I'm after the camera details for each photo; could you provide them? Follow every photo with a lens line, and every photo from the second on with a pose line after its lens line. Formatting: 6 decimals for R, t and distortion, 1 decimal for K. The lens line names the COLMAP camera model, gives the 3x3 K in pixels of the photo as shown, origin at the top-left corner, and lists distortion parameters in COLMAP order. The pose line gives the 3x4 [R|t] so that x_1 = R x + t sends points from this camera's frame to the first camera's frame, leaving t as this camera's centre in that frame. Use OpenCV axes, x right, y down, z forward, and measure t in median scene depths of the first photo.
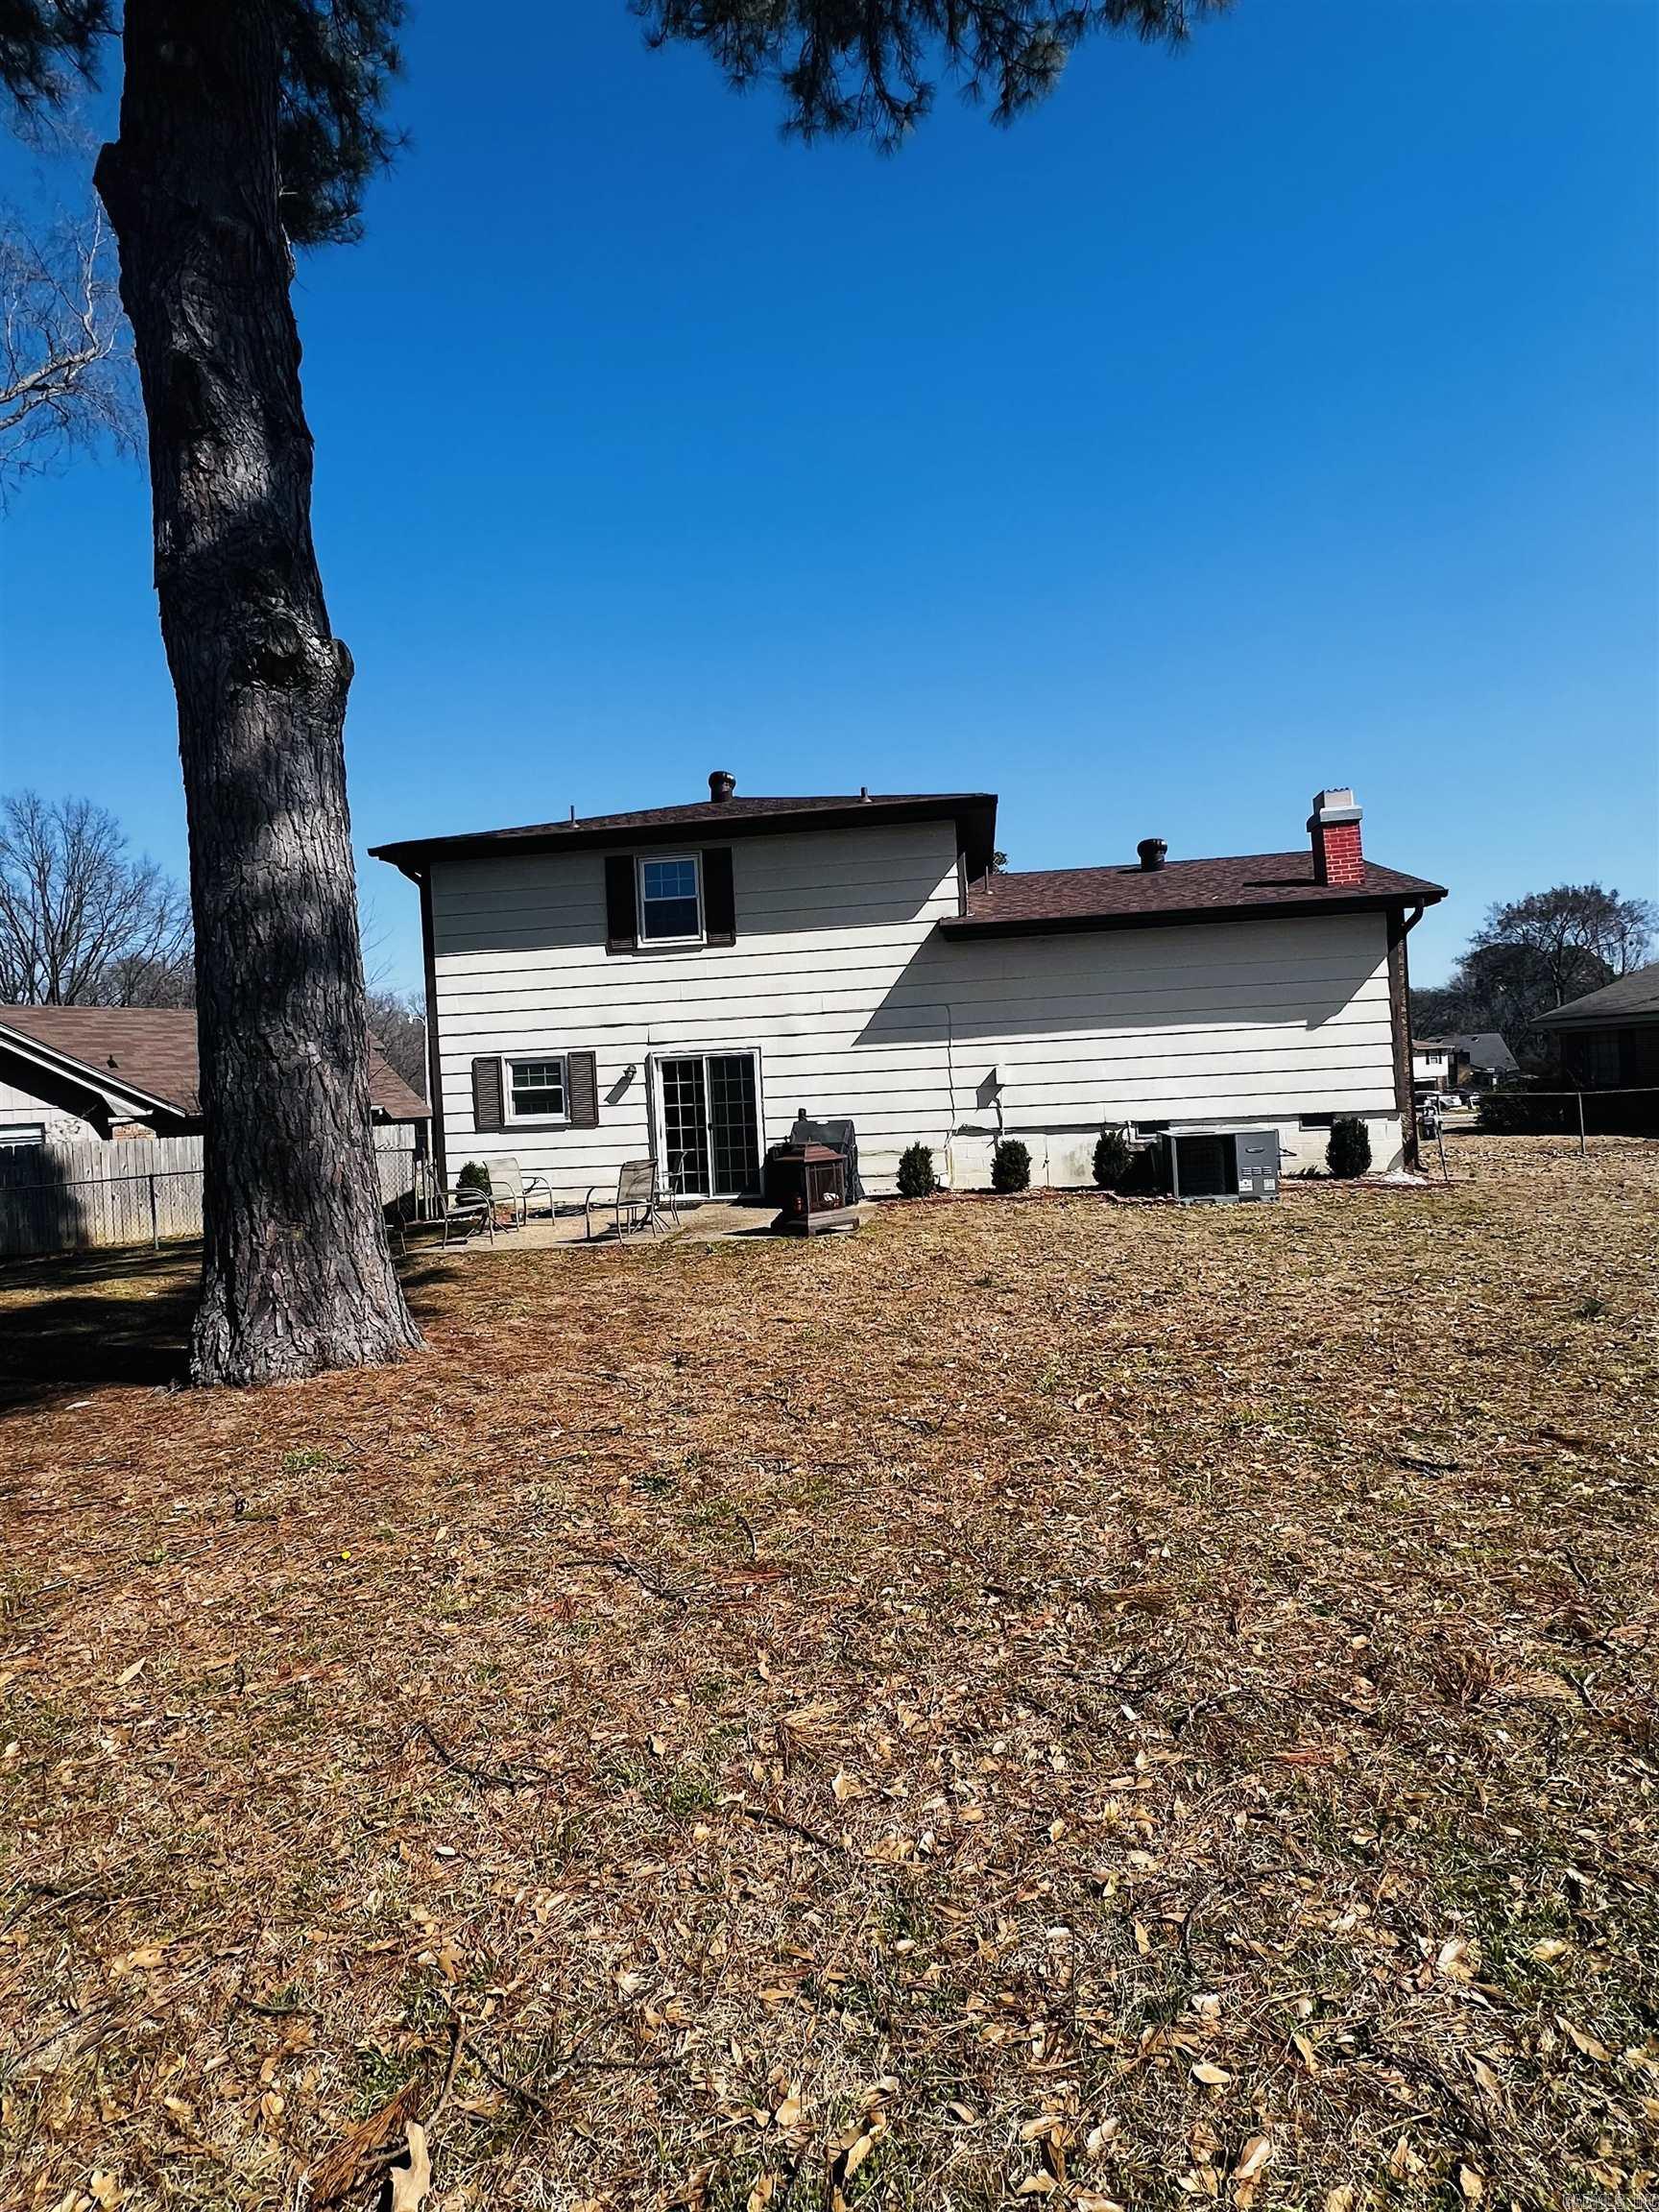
lens RADIAL K [[1105.7, 0, 832.6], [0, 1105.7, 1110.2], [0, 0, 1]] dist [-0.006126, -0.000682]
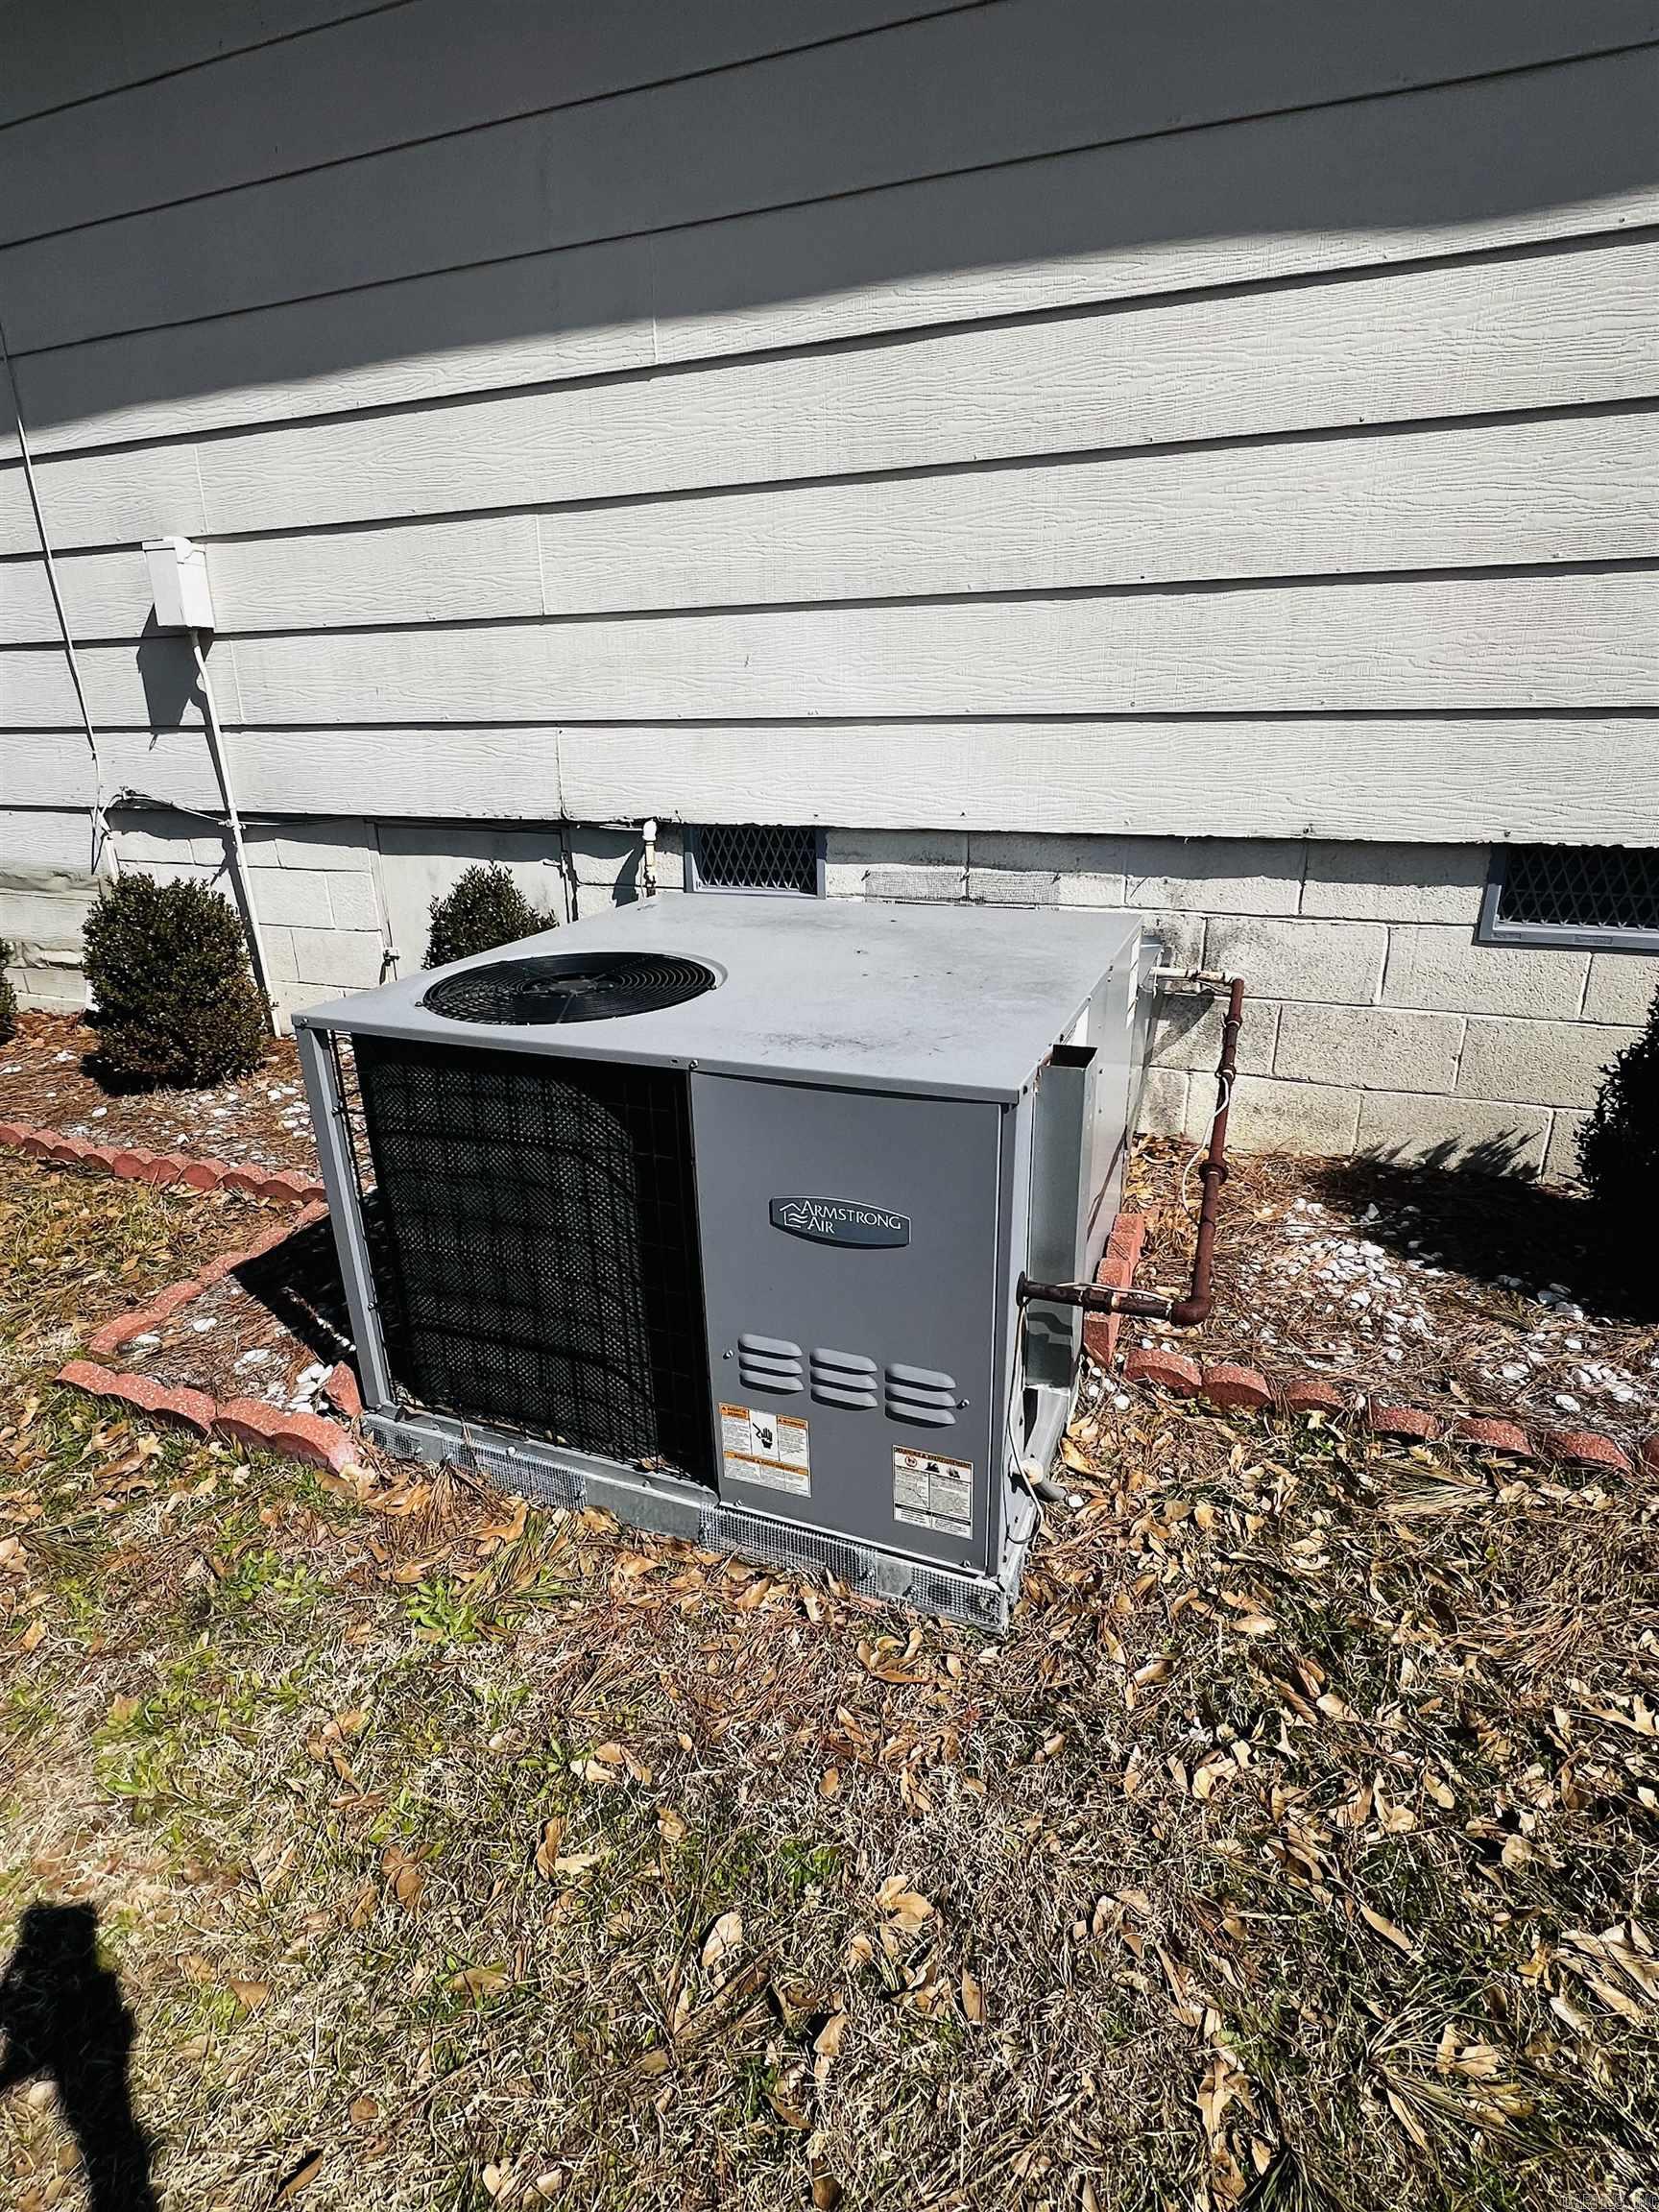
lens RADIAL K [[1105.7, 0, 834.6], [0, 1105.7, 1110.1], [0, 0, 1]] dist [-0.006126, -0.000682]
pose [[0.971457, 0.117326, -0.206168, 0.340446], [-0.039883, 0.937534, 0.345601, -0.013165], [0.233837, -0.327514, 0.915453, 0.753790]]
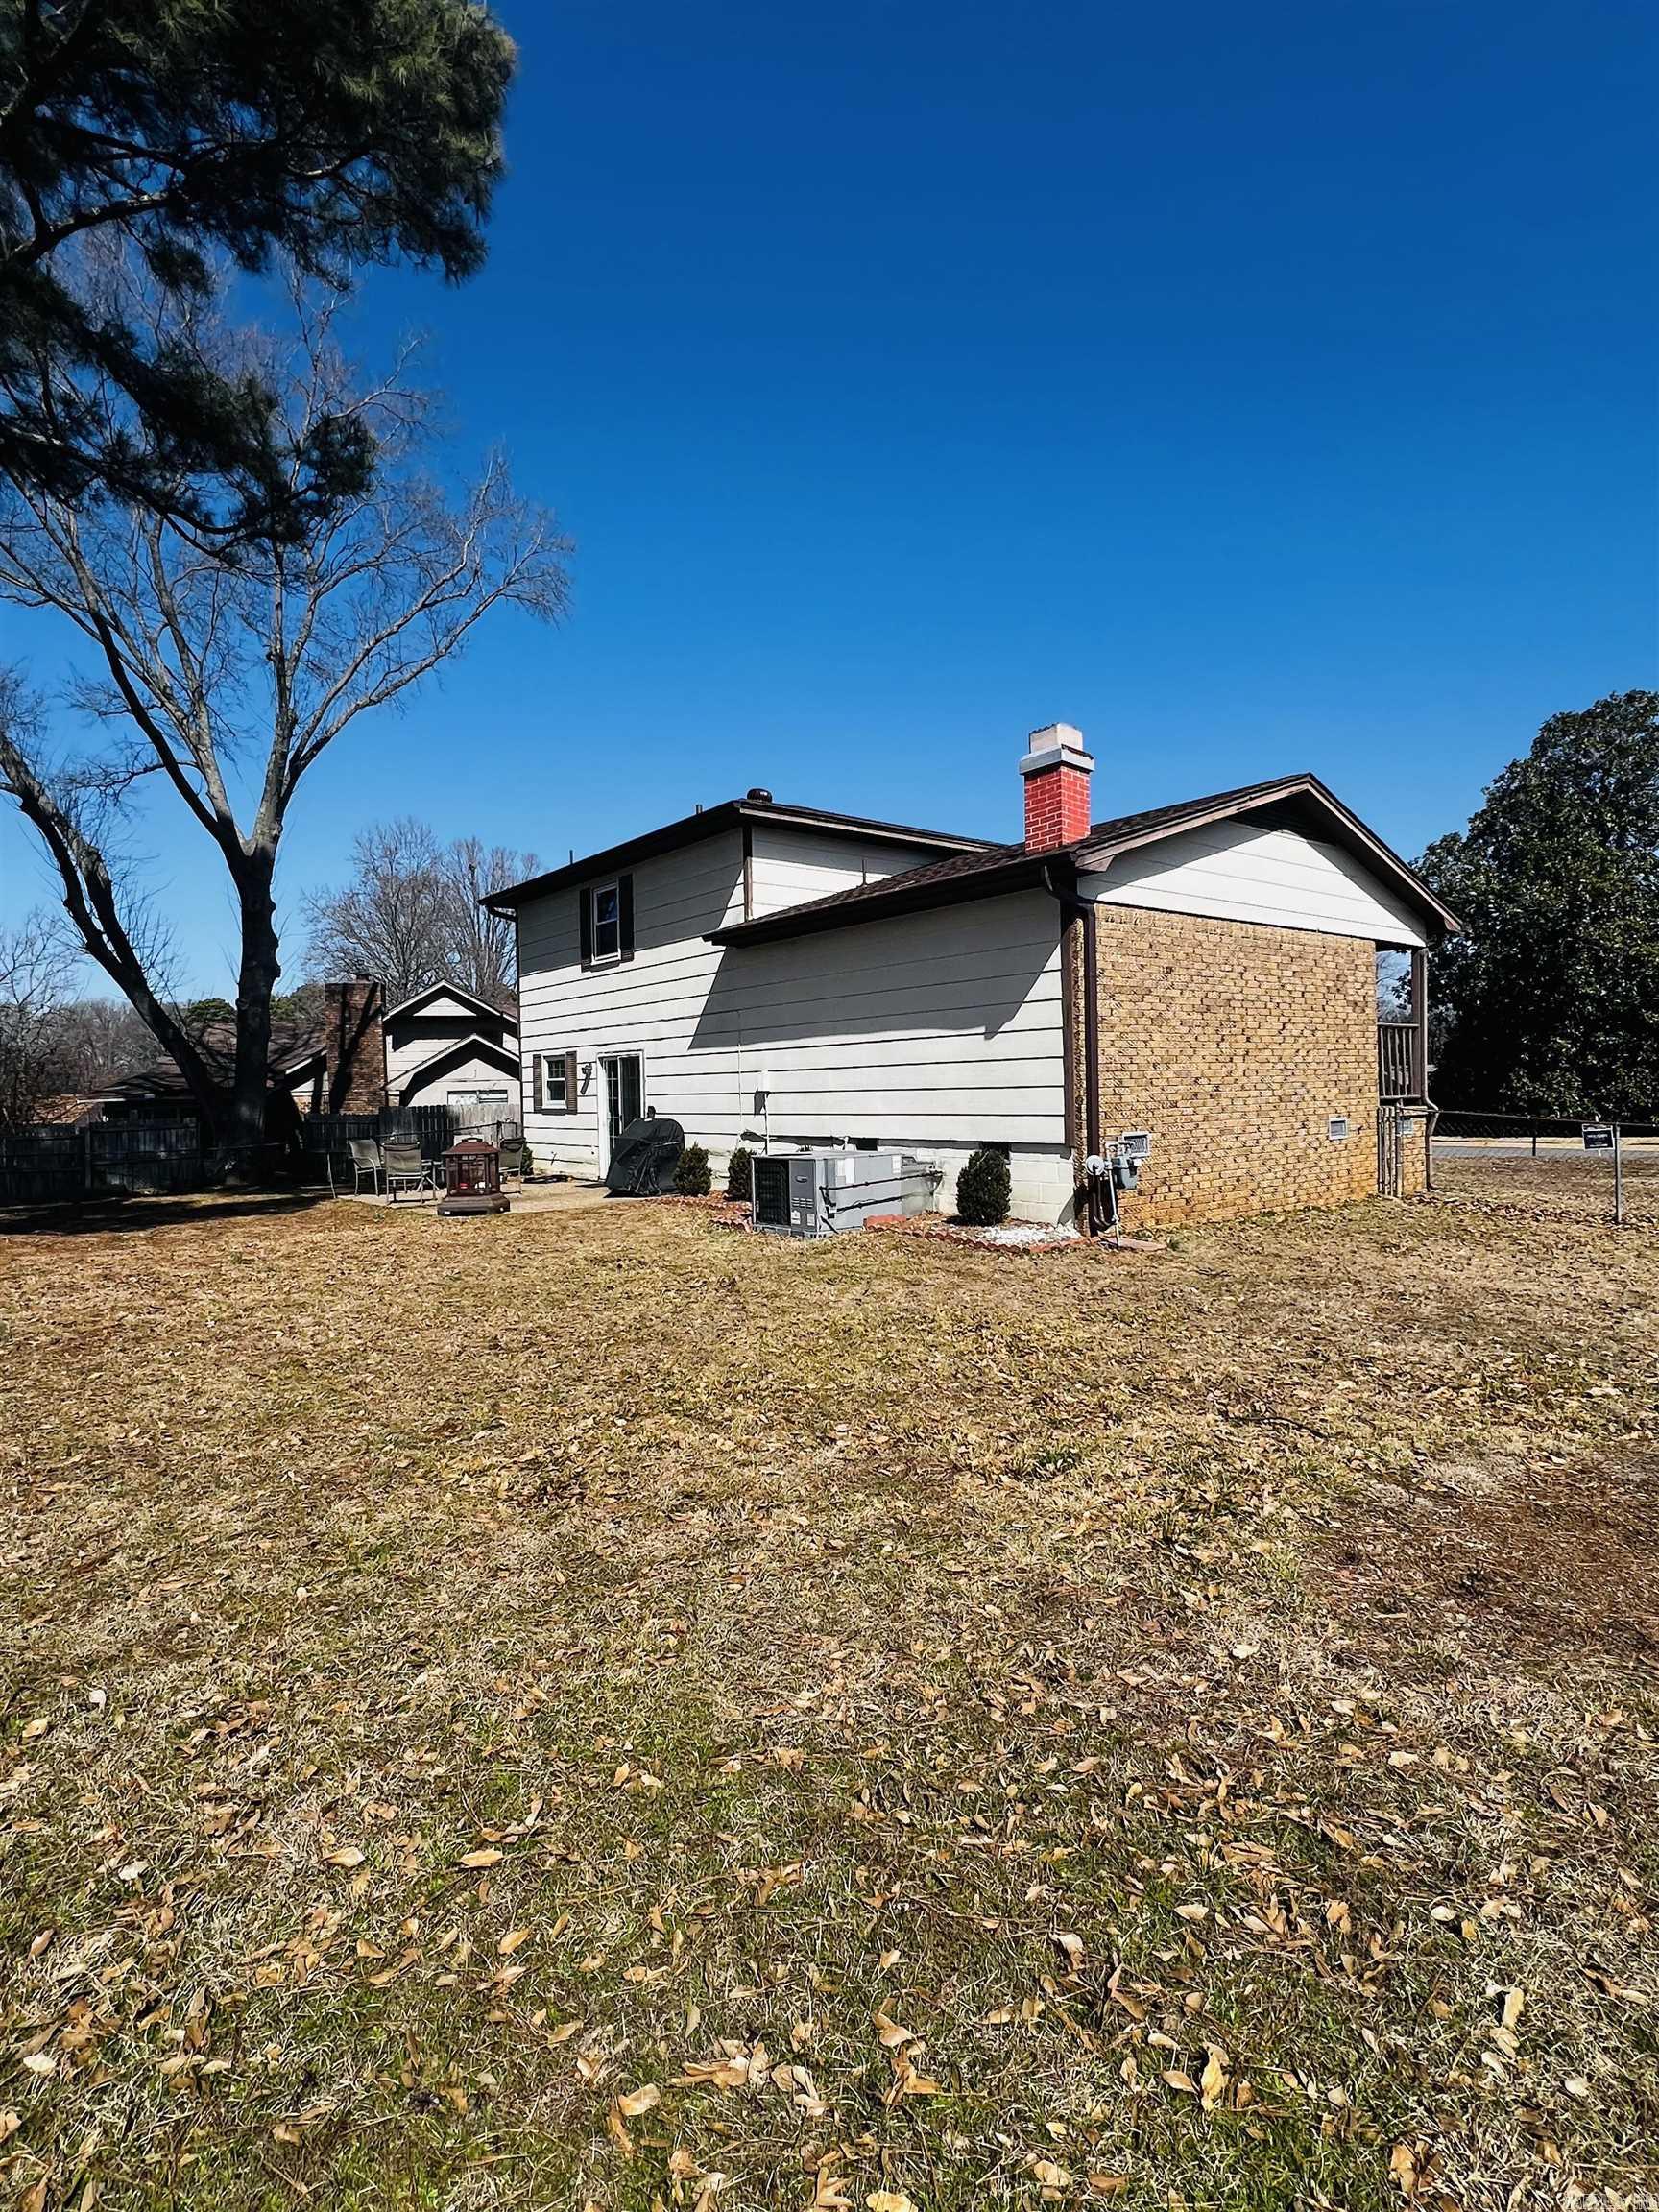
lens RADIAL K [[1105.7, 0, 822.0], [0, 1105.7, 1101.0], [0, 0, 1]] dist [-0.006126, -0.000682]
pose [[0.723433, 0.042431, -0.689089, 0.842650], [-0.026650, 0.999082, 0.033541, -0.047583], [0.689880, -0.005901, 0.723900, 0.311019]]
